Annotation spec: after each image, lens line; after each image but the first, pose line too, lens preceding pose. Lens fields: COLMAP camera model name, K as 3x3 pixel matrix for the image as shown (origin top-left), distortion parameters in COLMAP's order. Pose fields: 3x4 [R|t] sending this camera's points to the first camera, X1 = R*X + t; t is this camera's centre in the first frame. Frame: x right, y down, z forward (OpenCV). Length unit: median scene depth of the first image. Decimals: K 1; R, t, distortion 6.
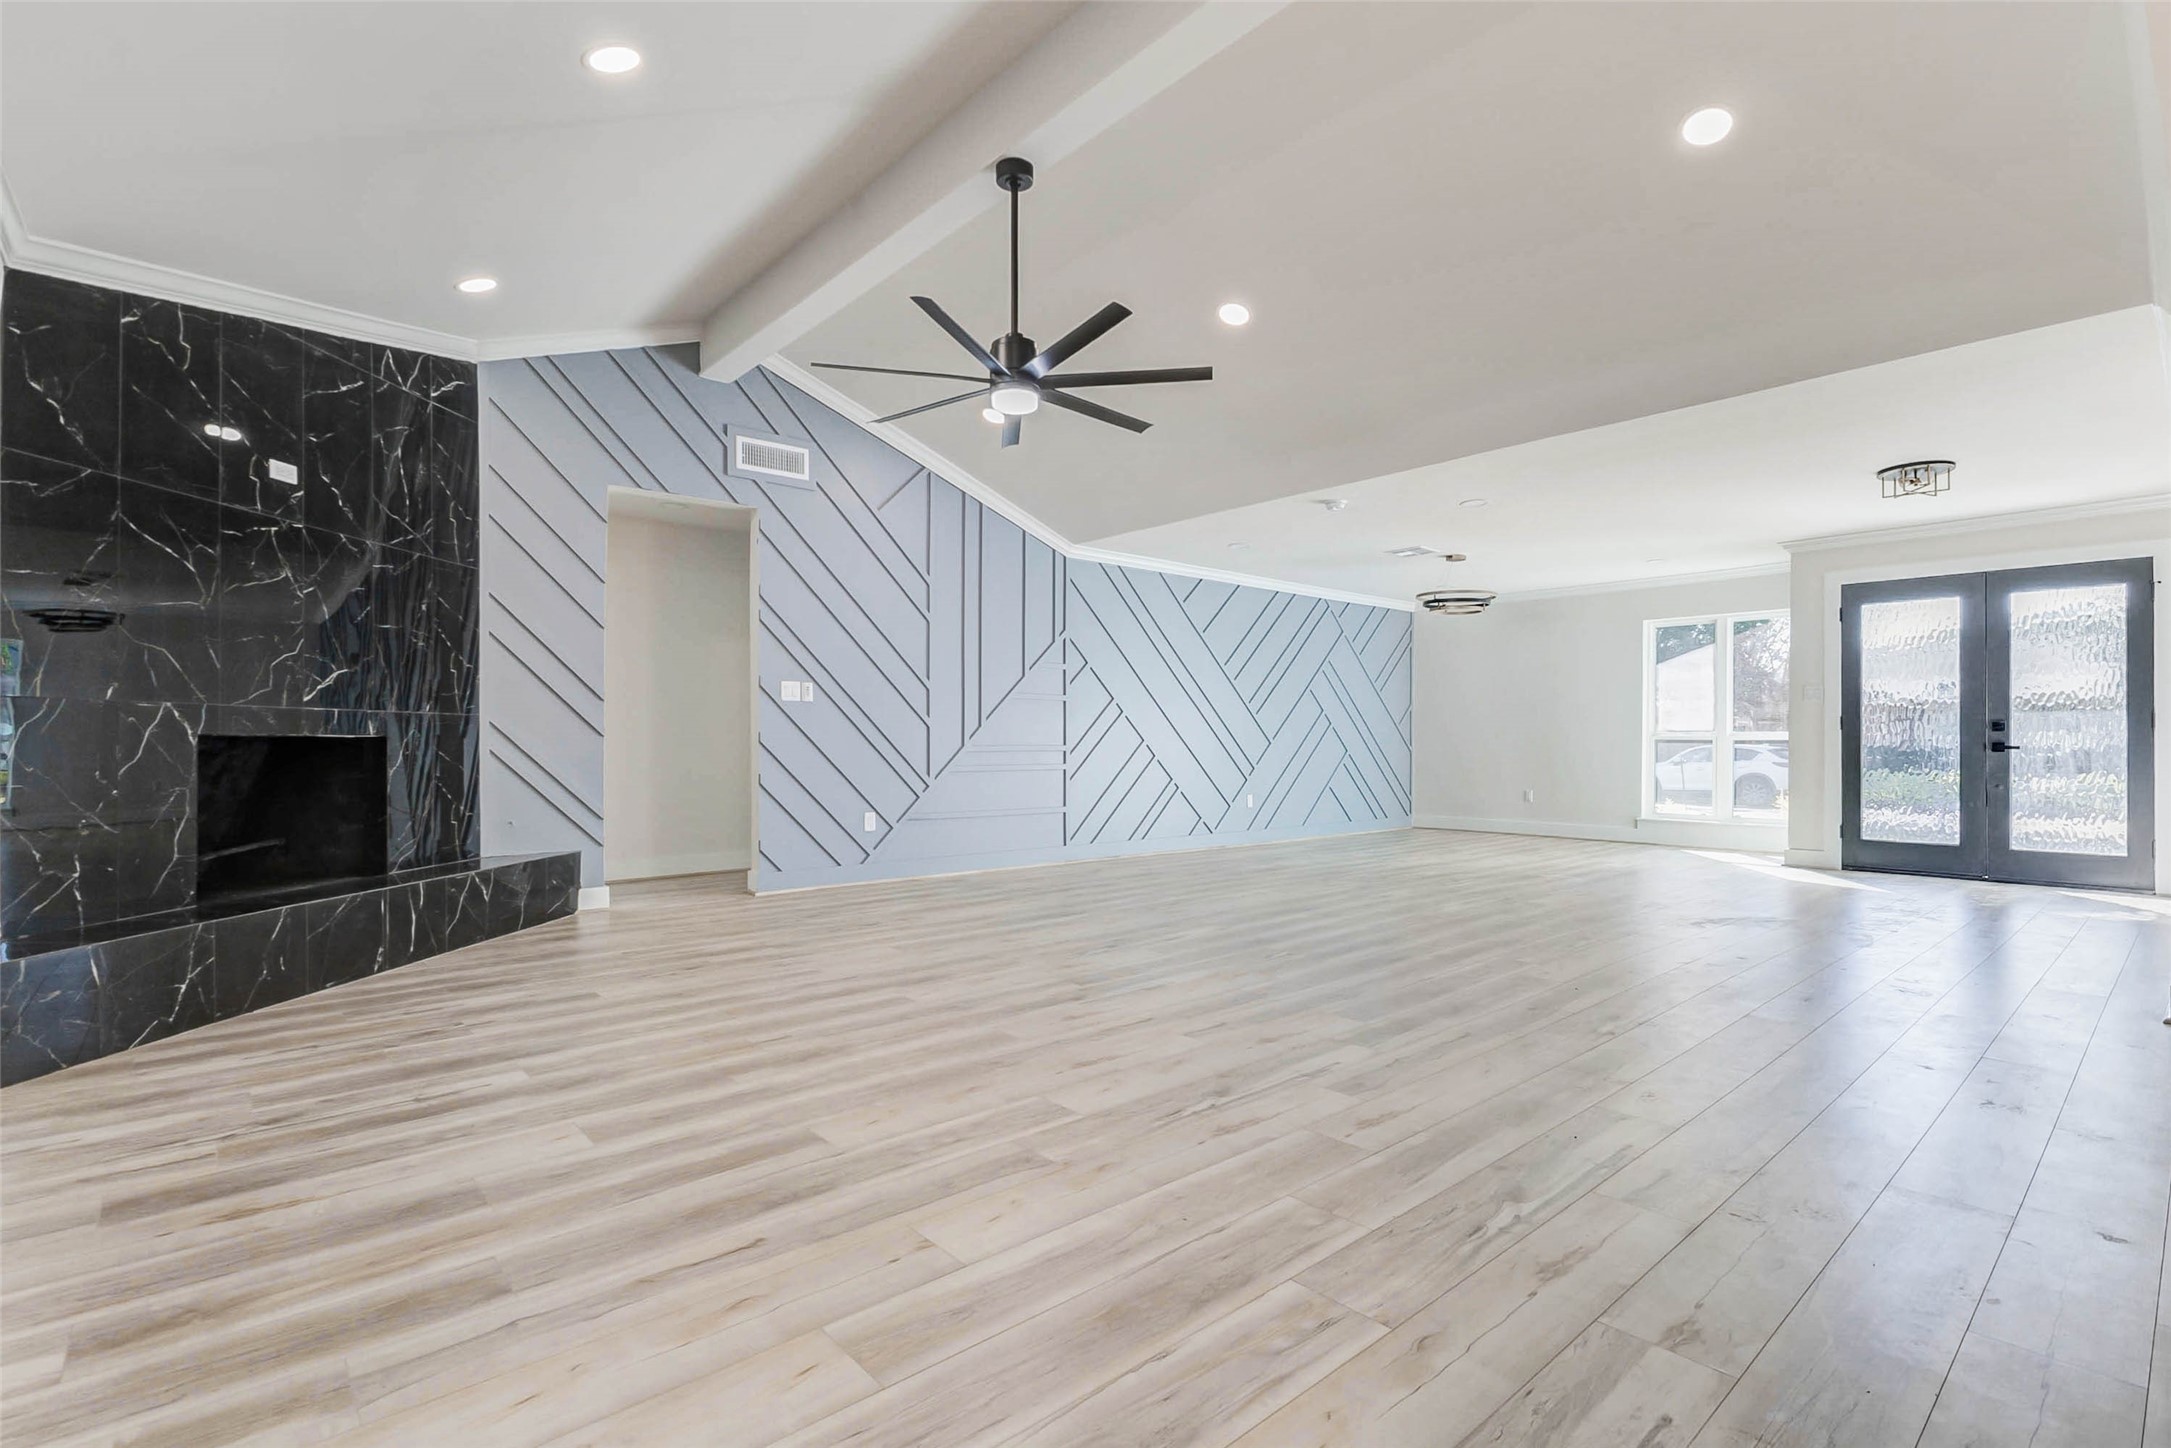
lens RADIAL K [[967.4, 0, 1017.0], [0, 967.4, 738.6], [0, 0, 1]] dist [0.014538, -0.000226]
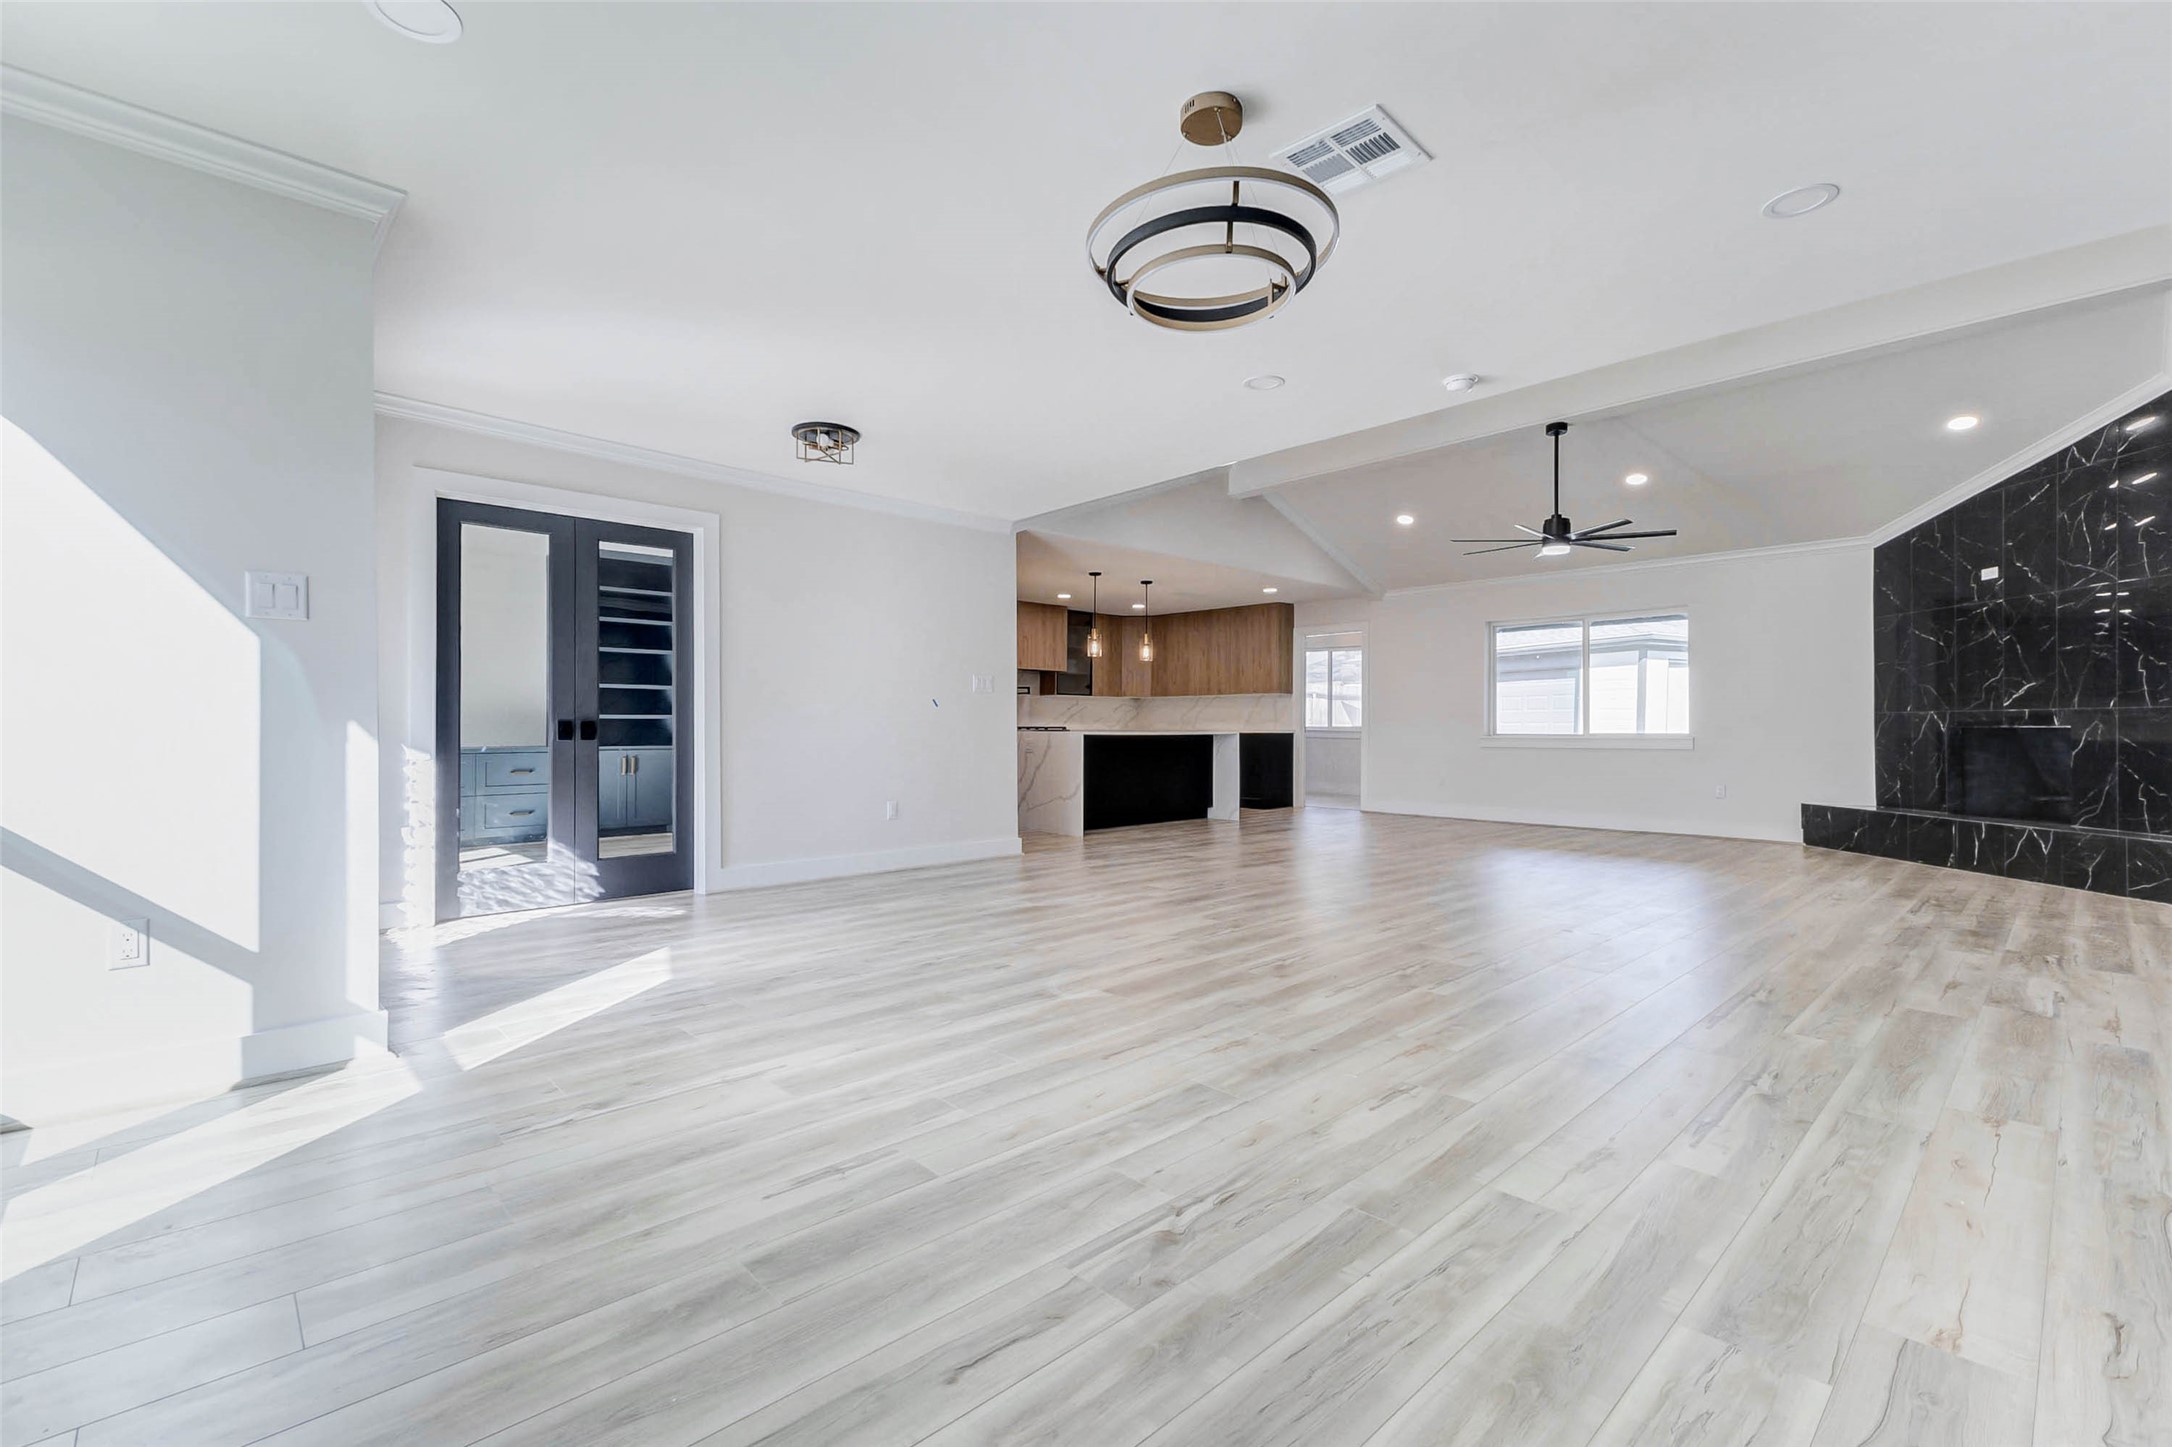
lens RADIAL K [[940.4, 0, 1082.5], [0, 940.4, 718.4], [0, 0, 1]] dist [-0.014562, 0.000010]
pose [[-0.994574, 0.003129, -0.103986, 0.937928], [0.004387, 0.999920, -0.011871, -0.005638], [0.103941, -0.012262, -0.994508, 2.284118]]
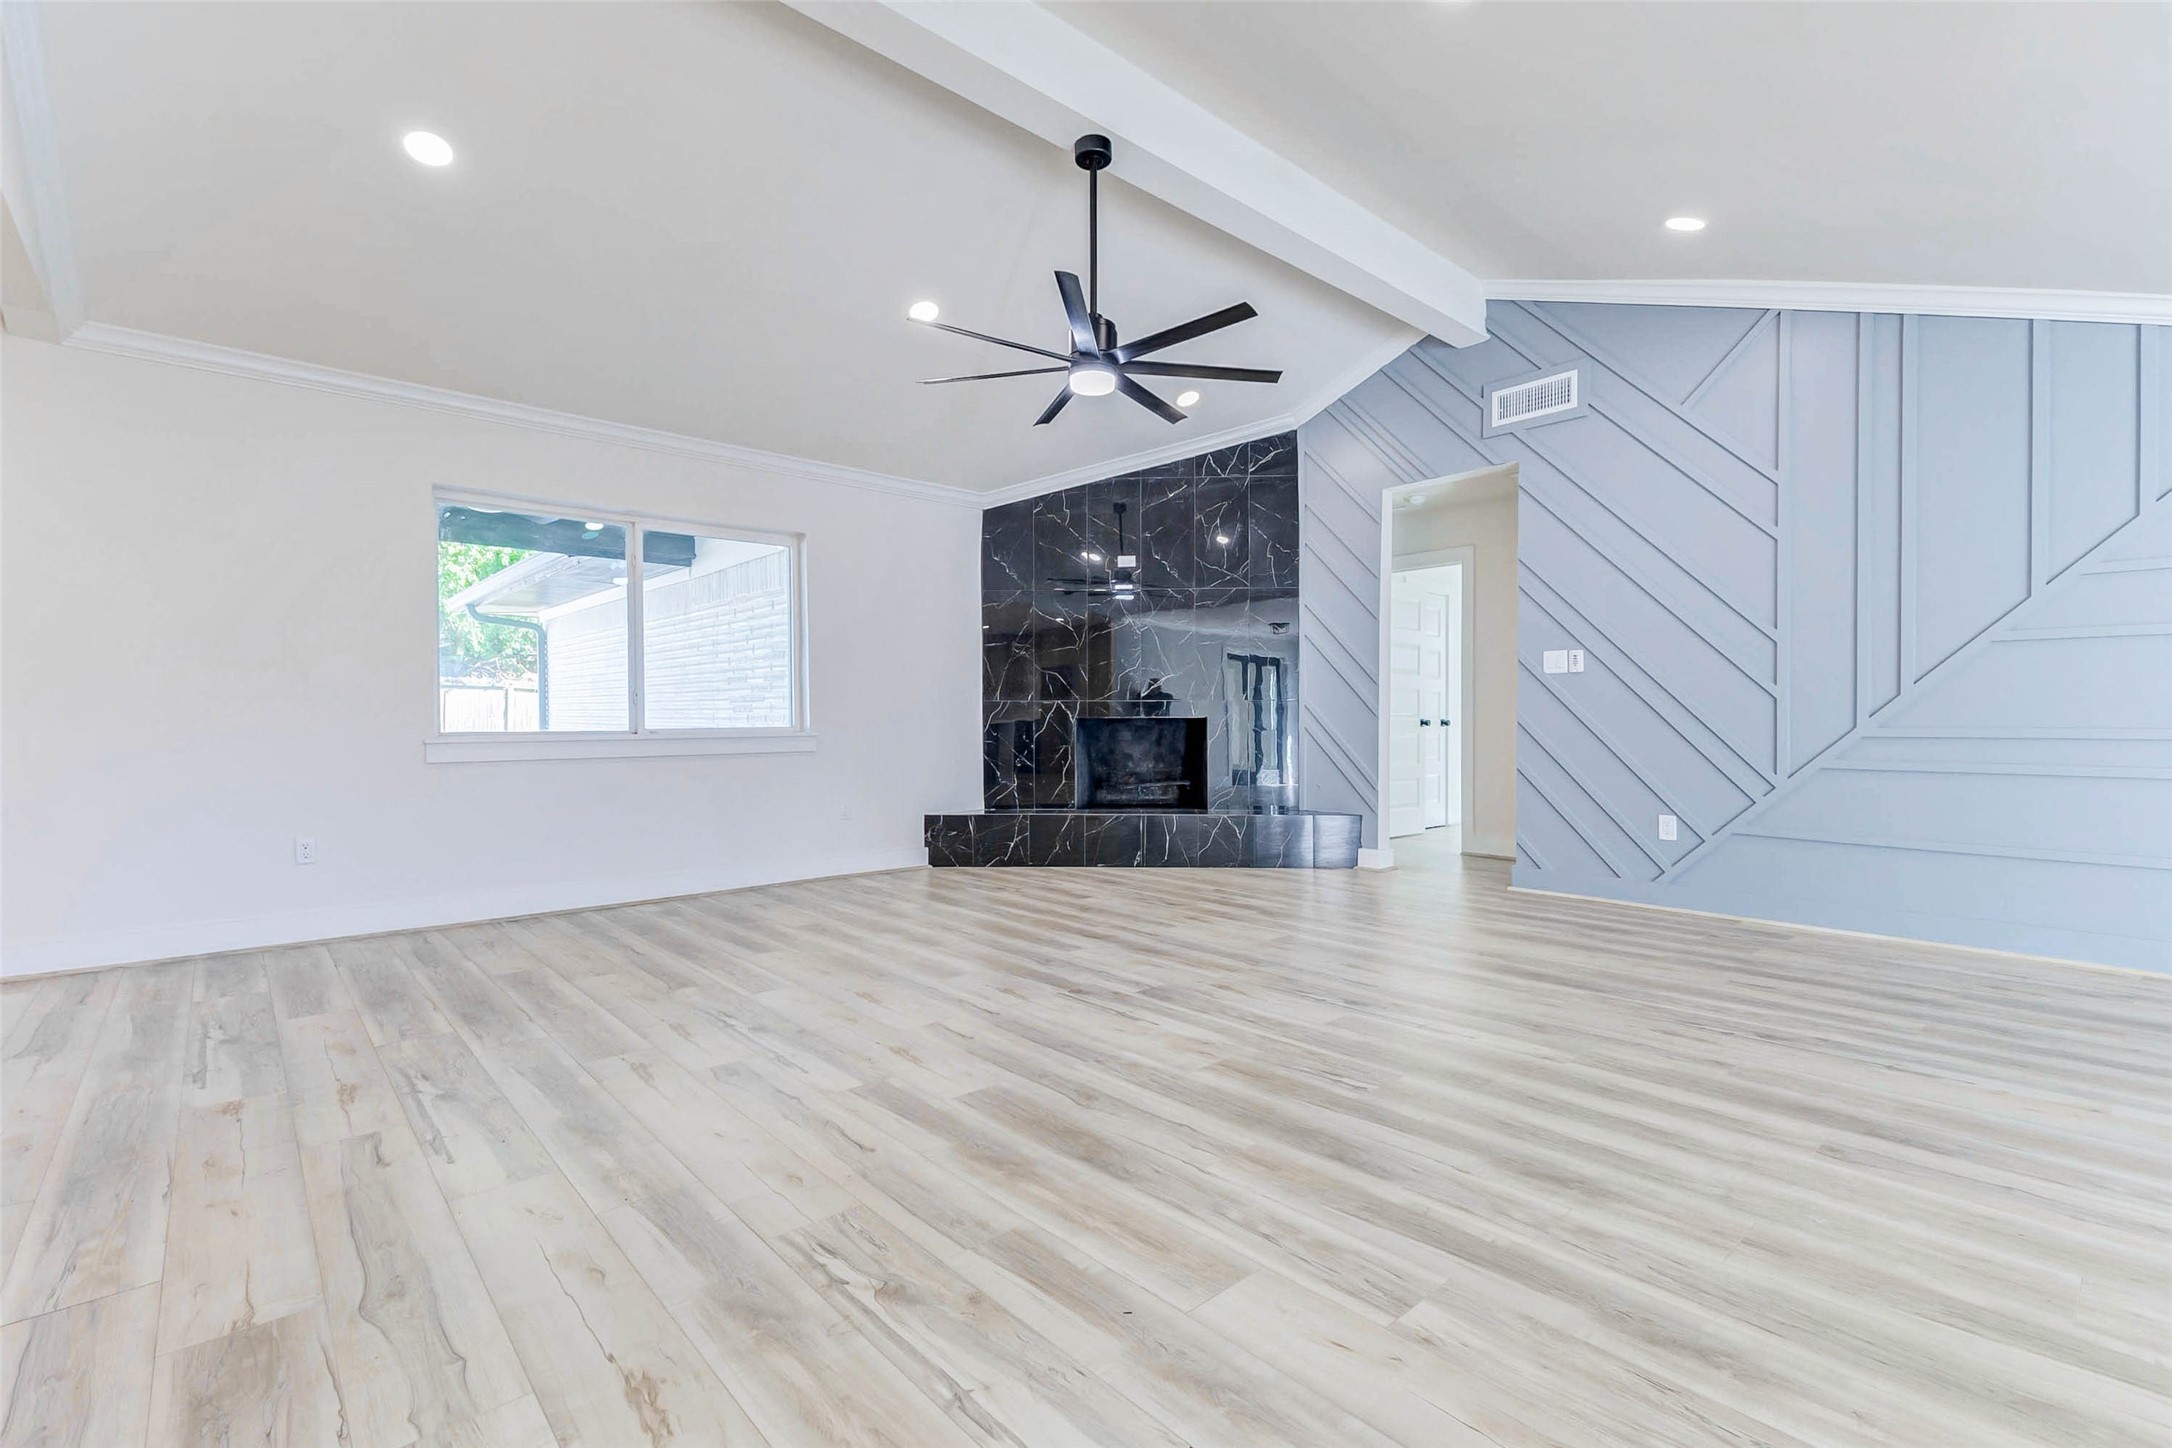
lens RADIAL K [[954.5, 0, 1097.4], [0, 954.5, 716.7], [0, 0, 1]] dist [0.011872, -0.000929]
pose [[0.084919, -0.000413, -0.996388, 0.828822], [0.006317, 0.999980, 0.000124, -0.004723], [0.996368, -0.006305, 0.084920, 0.751868]]
